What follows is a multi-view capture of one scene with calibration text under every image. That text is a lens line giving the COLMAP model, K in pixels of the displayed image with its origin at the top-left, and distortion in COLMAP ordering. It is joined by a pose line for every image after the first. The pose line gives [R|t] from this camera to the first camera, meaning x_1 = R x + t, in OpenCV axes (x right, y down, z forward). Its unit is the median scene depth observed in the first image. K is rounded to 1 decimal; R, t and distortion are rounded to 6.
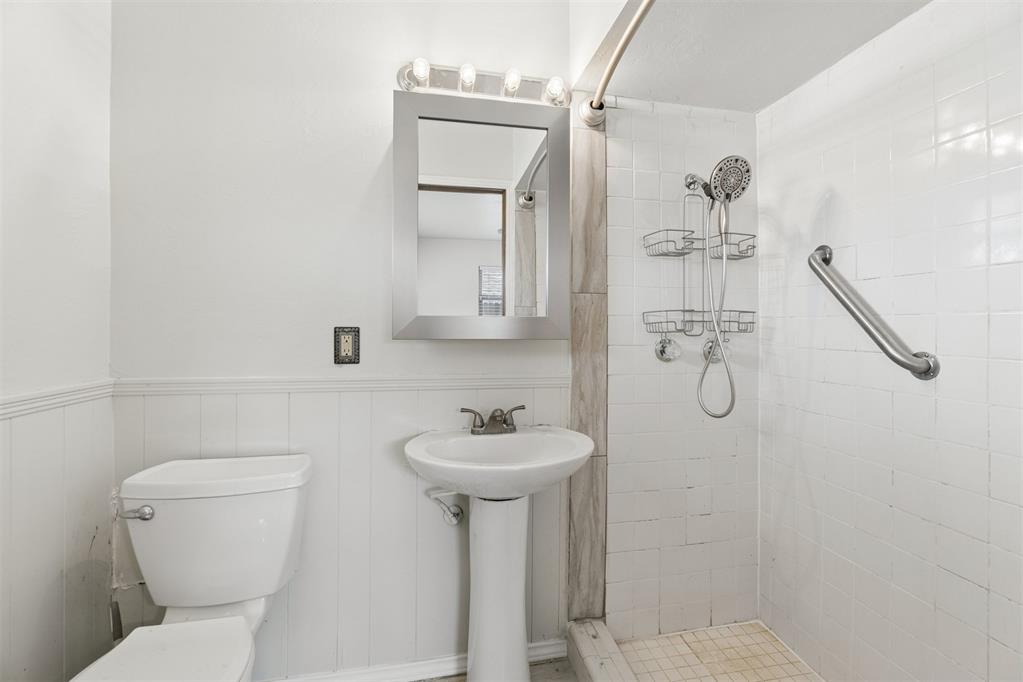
lens RADIAL K [[441.9, 0, 512.7], [0, 441.9, 331.4], [0, 0, 1]] dist [-0.000126, 0.000353]
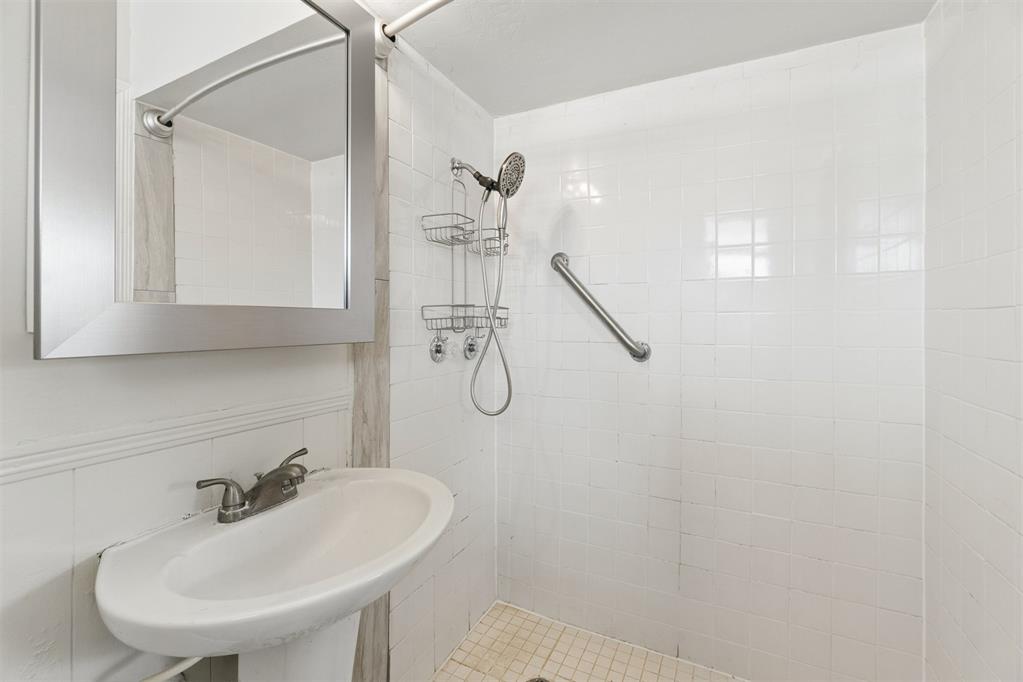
lens RADIAL K [[445.1, 0, 511.5], [0, 445.1, 325.5], [0, 0, 1]] dist [-0.001357, 0.000007]
pose [[0.610605, -0.011199, 0.791856, -0.280117], [0.009572, 0.999931, 0.006761, -0.010223], [-0.791877, 0.003451, 0.610671, 0.350459]]
